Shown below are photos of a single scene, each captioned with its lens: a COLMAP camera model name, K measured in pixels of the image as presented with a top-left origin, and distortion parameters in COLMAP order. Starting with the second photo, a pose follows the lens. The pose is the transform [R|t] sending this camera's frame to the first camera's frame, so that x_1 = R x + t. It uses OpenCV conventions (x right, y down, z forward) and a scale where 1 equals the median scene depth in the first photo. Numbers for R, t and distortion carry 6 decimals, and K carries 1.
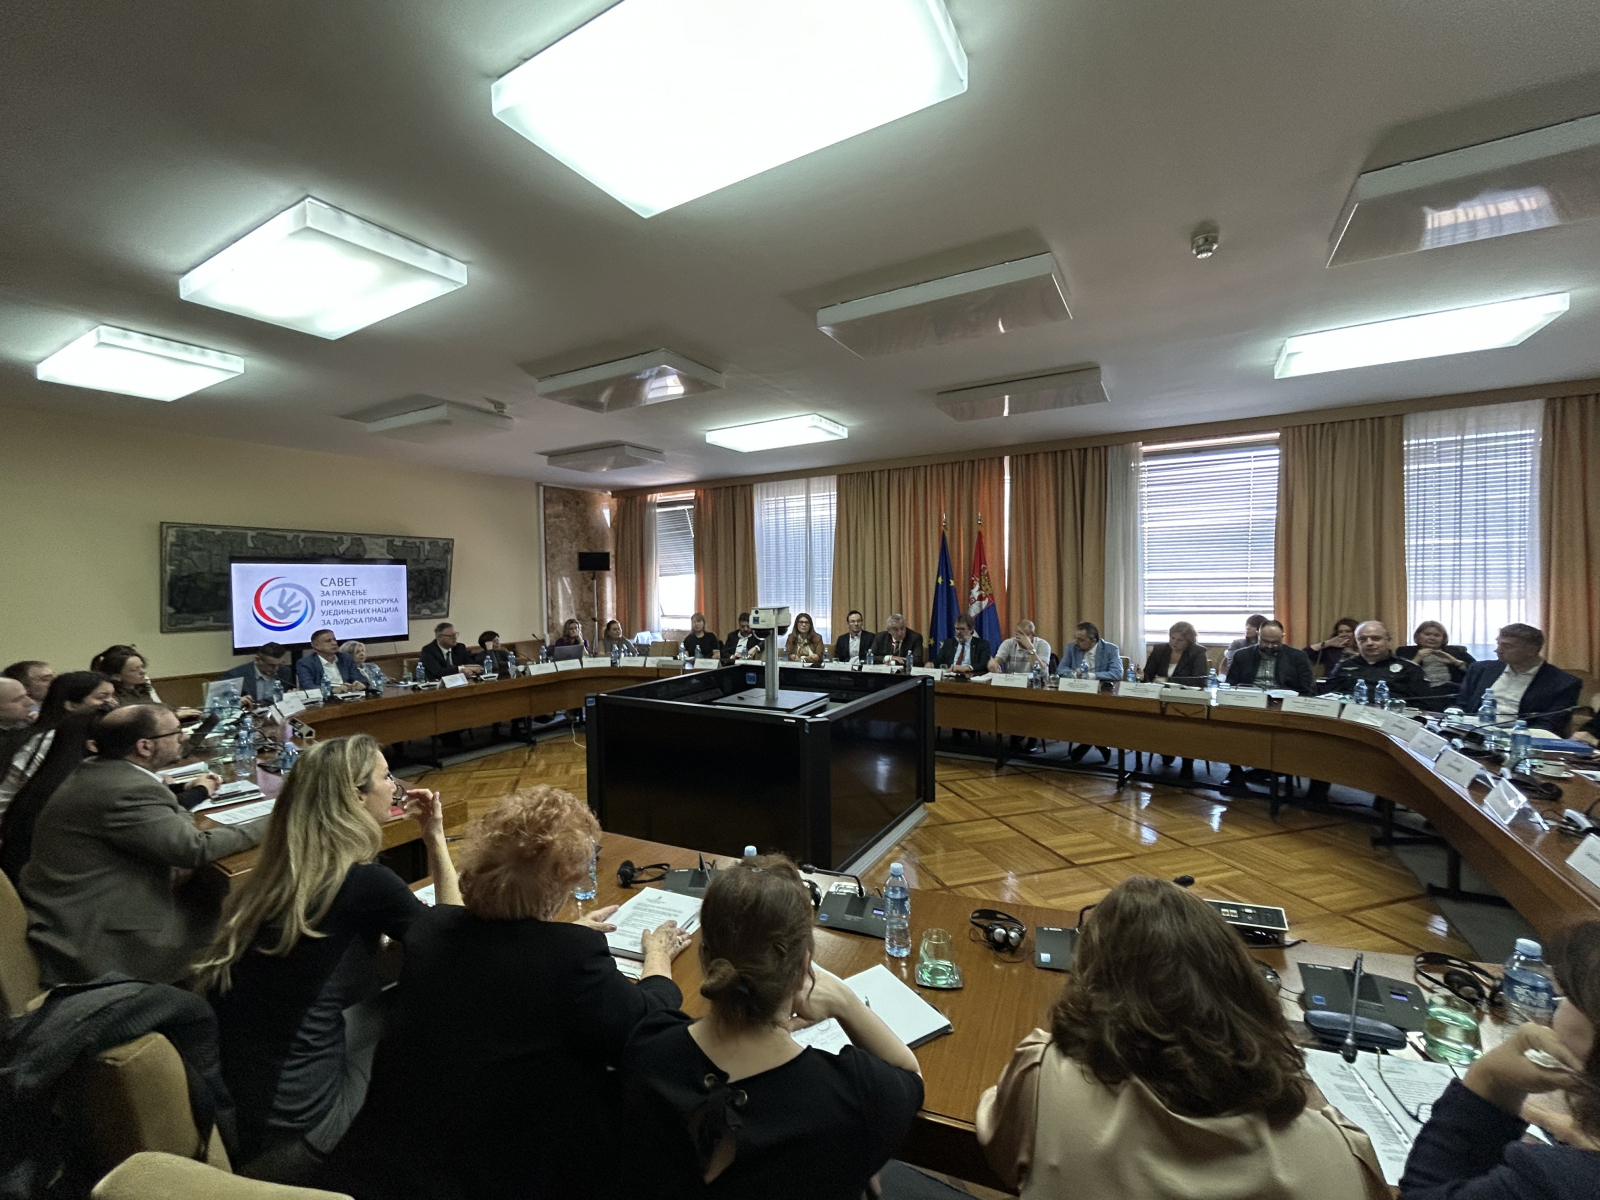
lens RADIAL K [[653.3, 0, 800.0], [0, 653.3, 600.0], [0, 0, 1]] dist [0.001957, 0.000241]
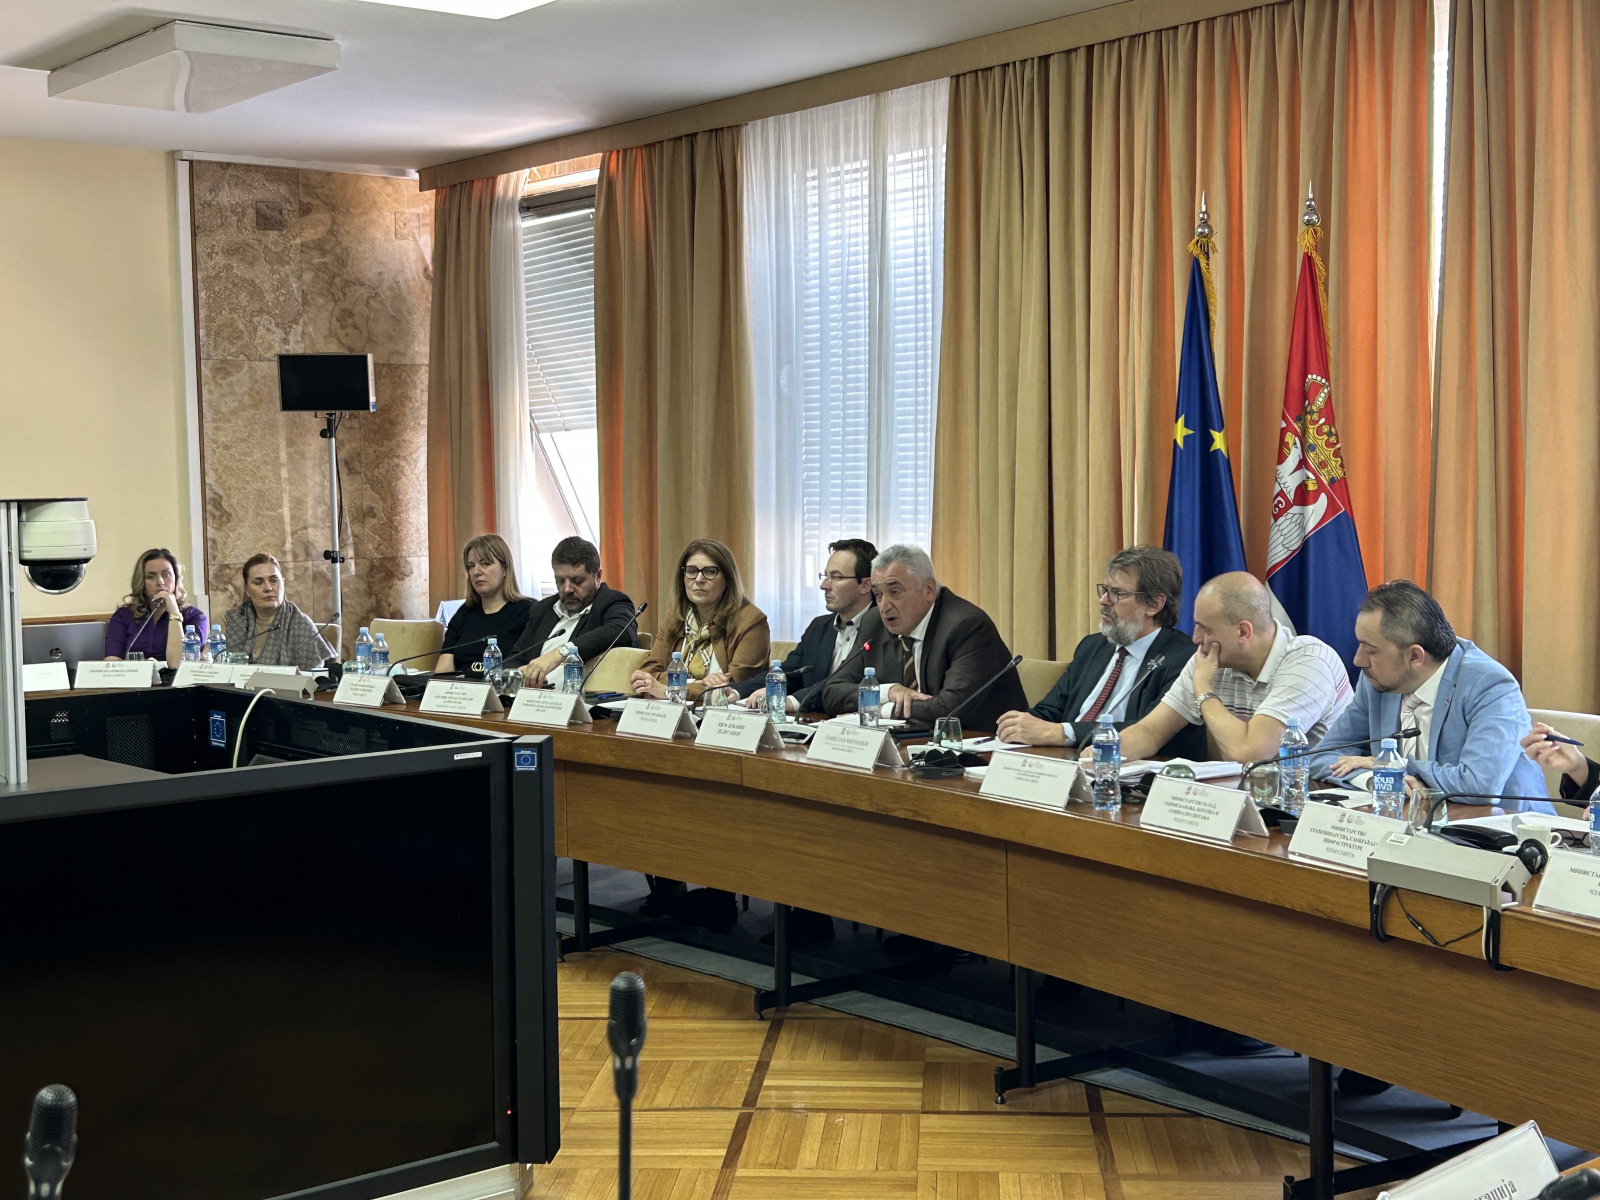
lens RADIAL K [[2089.4, 0, 800.0], [0, 2089.4, 600.0], [0, 0, 1]] dist [0.012792, 0.002926]
pose [[0.939153, 0.025665, -0.342538, 0.425841], [-0.011924, 0.999040, 0.042160, 0.007369], [0.343291, -0.035511, 0.938558, 0.102319]]
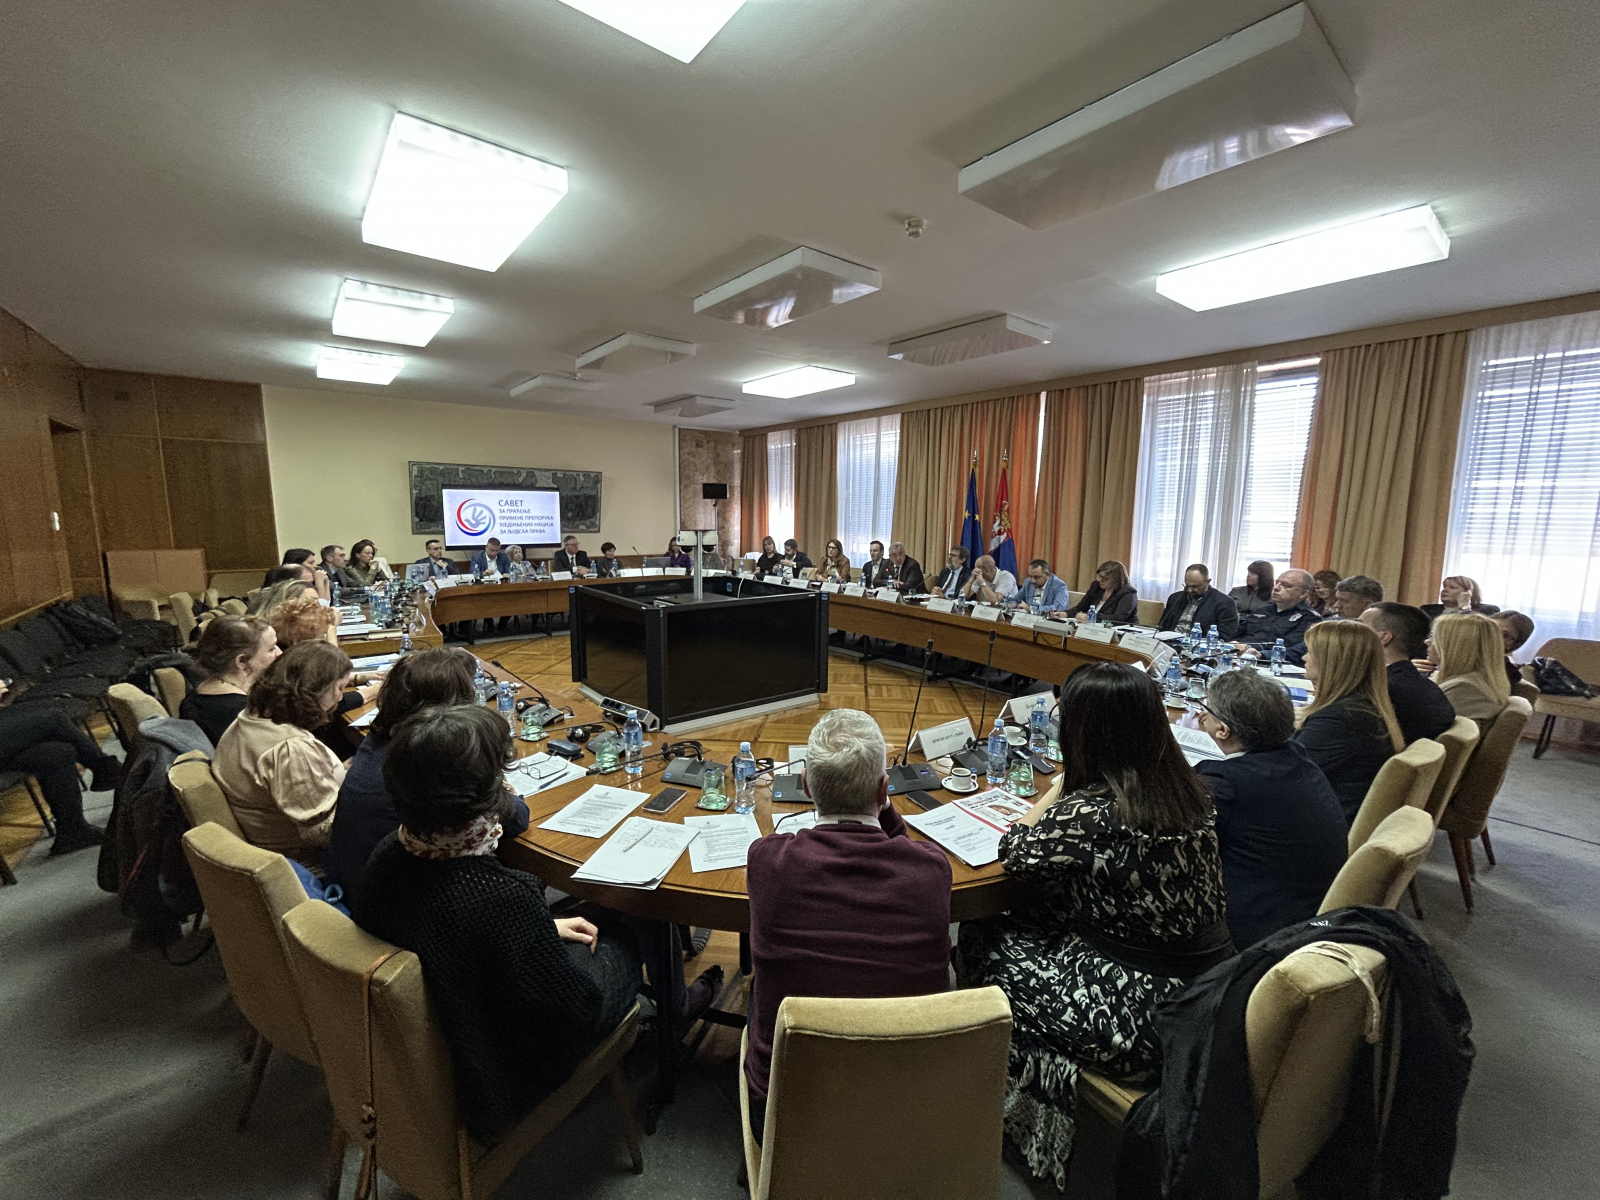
lens RADIAL K [[634.1, 0, 800.0], [0, 634.1, 600.0], [0, 0, 1]] dist [-0.000219, -0.000187]
pose [[0.934932, 0.075503, -0.346700, 0.377425], [-0.036454, 0.992367, 0.117811, -0.004492], [0.352948, -0.097507, 0.930548, -0.080366]]
